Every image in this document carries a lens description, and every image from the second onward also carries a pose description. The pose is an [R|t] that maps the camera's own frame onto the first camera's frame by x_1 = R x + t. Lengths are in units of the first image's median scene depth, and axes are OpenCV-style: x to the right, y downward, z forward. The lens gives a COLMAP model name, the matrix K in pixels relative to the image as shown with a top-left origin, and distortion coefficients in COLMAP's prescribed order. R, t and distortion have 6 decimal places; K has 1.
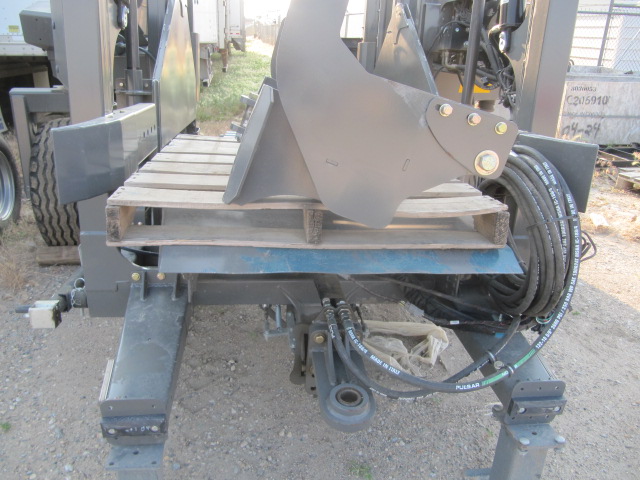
lens RADIAL K [[526.1, 0, 319.7], [0, 526.1, 241.7], [0, 0, 1]] dist [-0.048083, 0.004015]
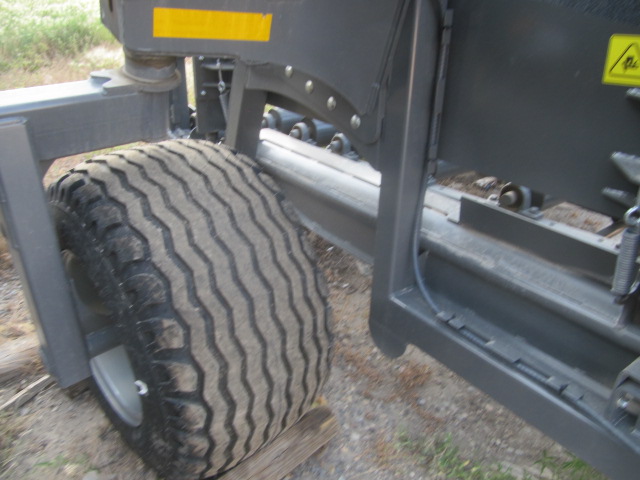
lens RADIAL K [[526.1, 0, 318.6], [0, 526.1, 239.5], [0, 0, 1]] dist [-0.048083, 0.004015]
pose [[0.874146, -0.236451, 0.424217, -0.600747], [0.168945, 0.966973, 0.190843, -0.253914], [-0.455331, -0.095155, 0.885223, 0.662142]]
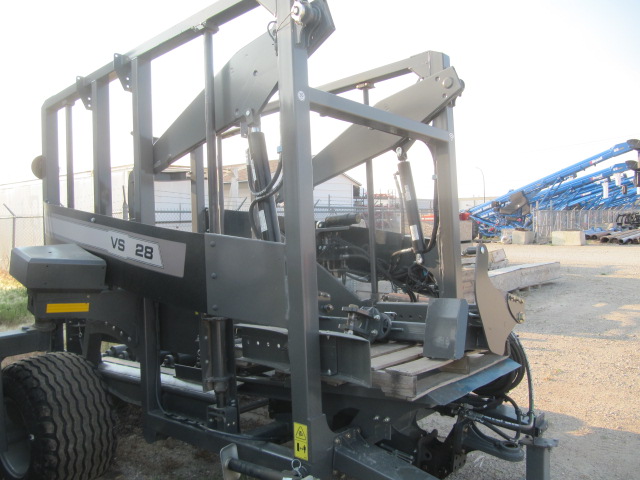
lens RADIAL K [[526.1, 0, 320.0], [0, 526.1, 241.4], [0, 0, 1]] dist [-0.048083, 0.004015]
pose [[0.753703, -0.060365, 0.654438, -0.778878], [0.276911, 0.932238, -0.232924, -0.074089], [-0.596031, 0.356776, 0.719346, -0.102914]]
